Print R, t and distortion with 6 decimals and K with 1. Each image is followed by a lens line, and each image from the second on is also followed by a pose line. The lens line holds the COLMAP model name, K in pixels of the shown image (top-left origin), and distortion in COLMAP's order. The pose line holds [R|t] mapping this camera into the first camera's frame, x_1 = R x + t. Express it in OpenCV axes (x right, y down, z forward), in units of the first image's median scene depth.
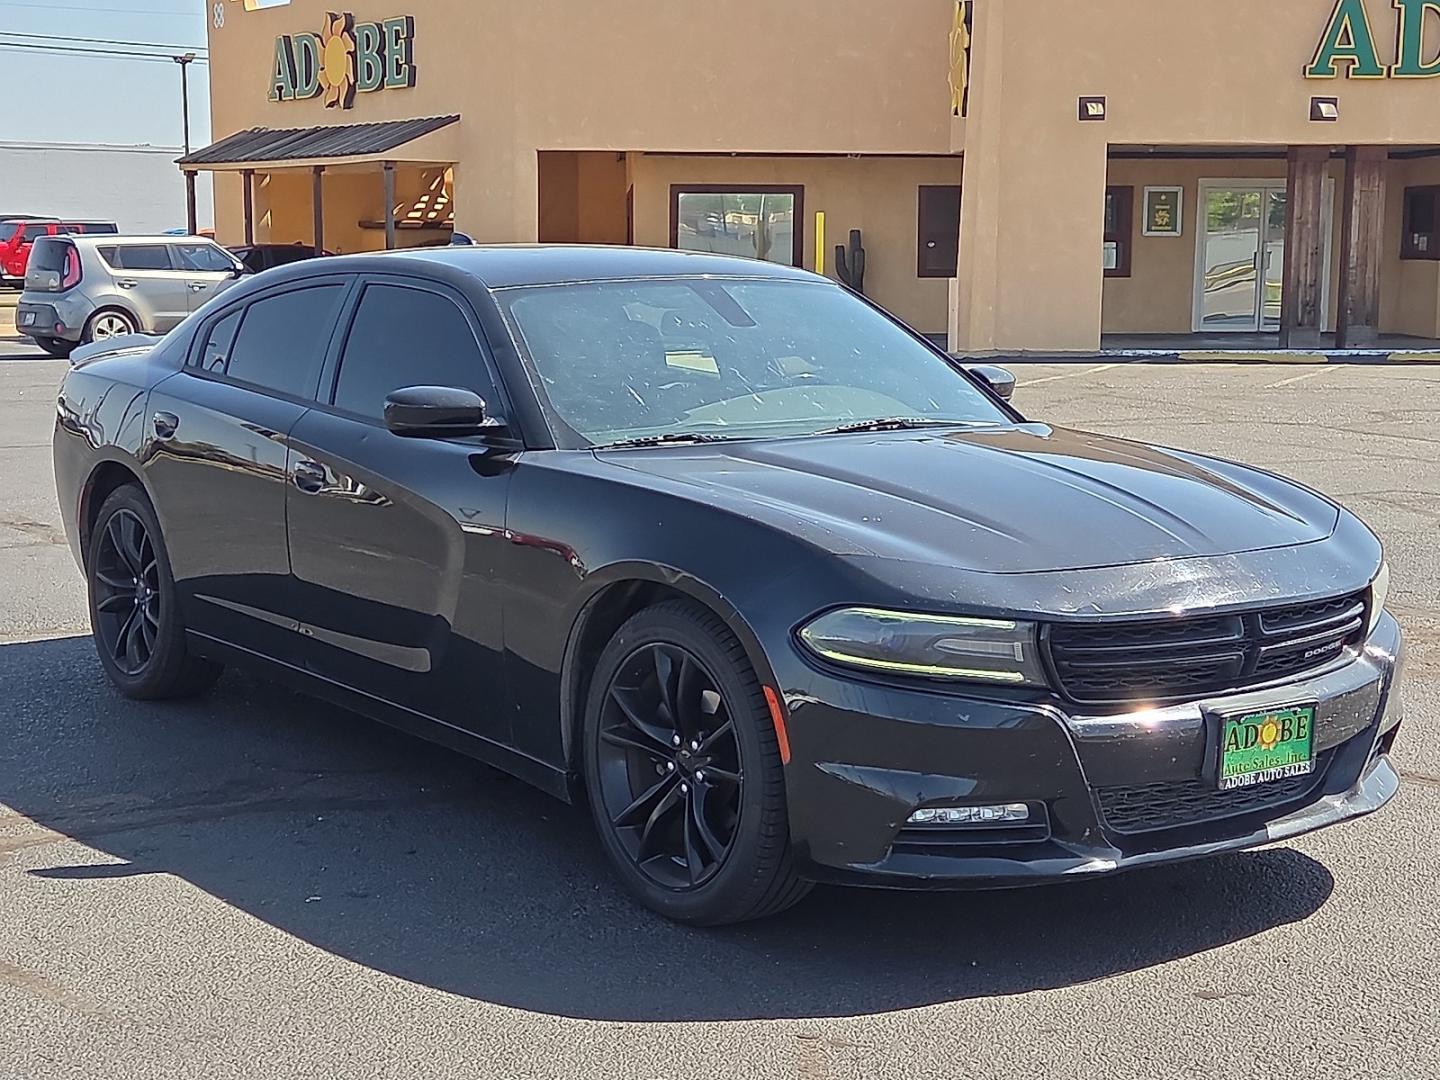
lens RADIAL K [[2384.1, 0, 724.5], [0, 2384.1, 544.9], [0, 0, 1]] dist [0.108459, 0.000000]
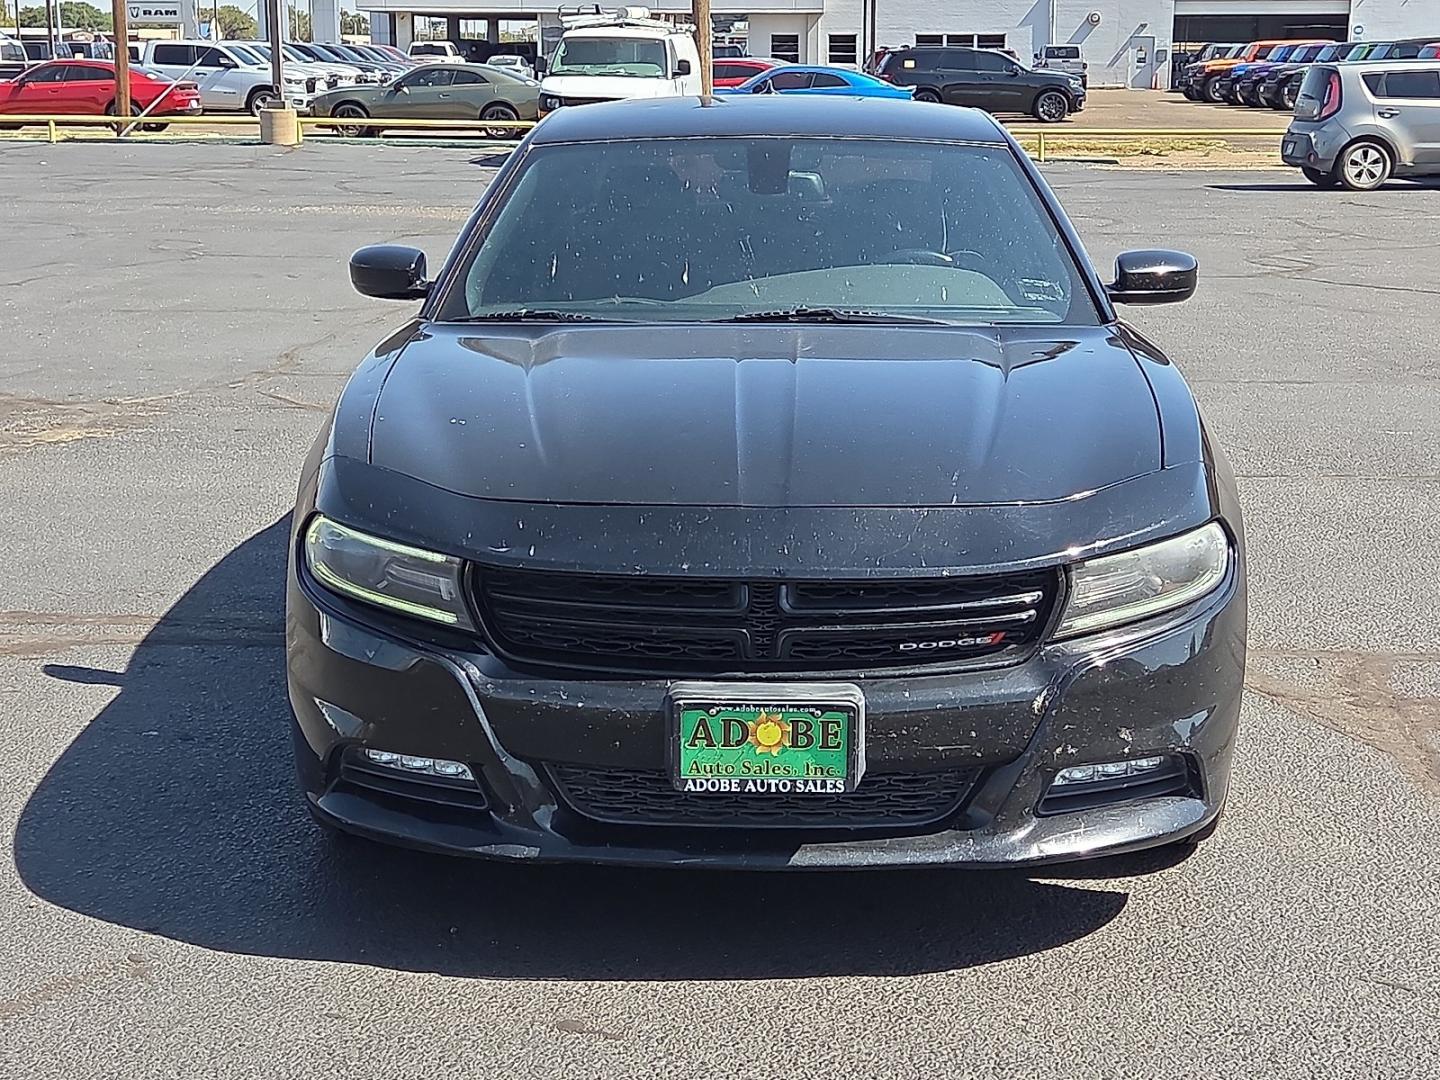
lens RADIAL K [[2384.1, 0, 733.4], [0, 2384.1, 537.6], [0, 0, 1]] dist [0.108459, 0.000000]
pose [[0.789756, 0.124773, -0.600598, 0.574170], [-0.082367, 0.991798, 0.097734, -0.053118], [0.607866, -0.027717, 0.793556, 0.300573]]
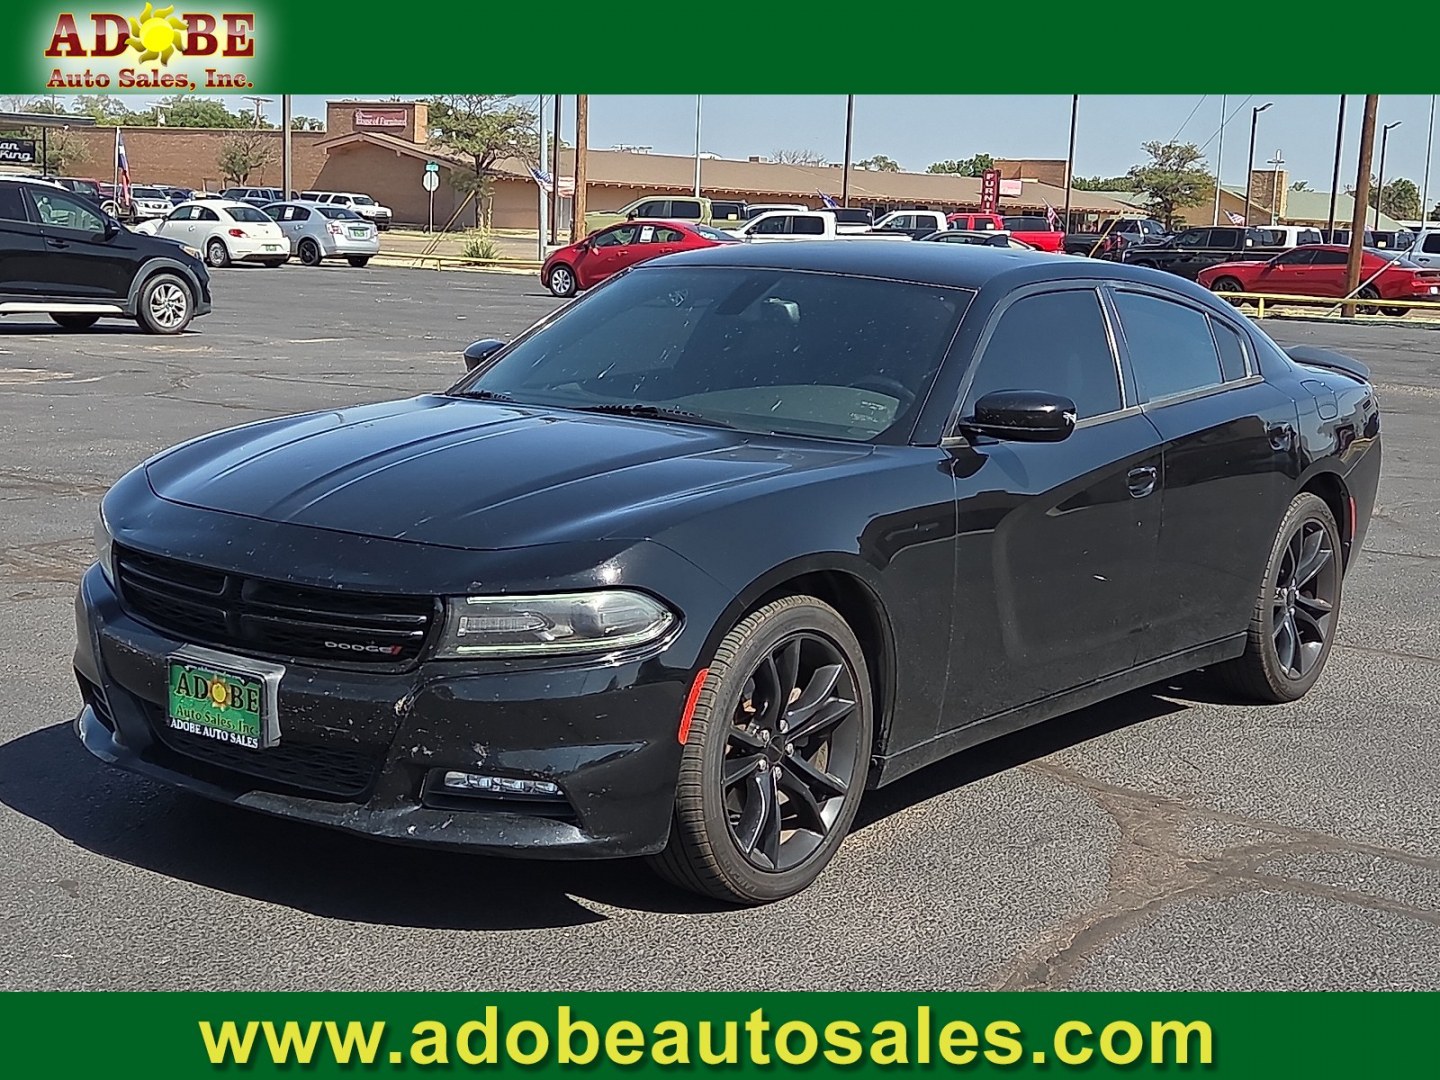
lens RADIAL K [[2384.1, 0, 721.7], [0, 2384.1, 544.4], [0, 0, 1]] dist [0.108459, 0.000000]
pose [[0.271931, 0.147700, -0.950914, 1.040931], [-0.171389, 0.979786, 0.103173, -0.105025], [0.946931, 0.134920, 0.291749, 0.746628]]
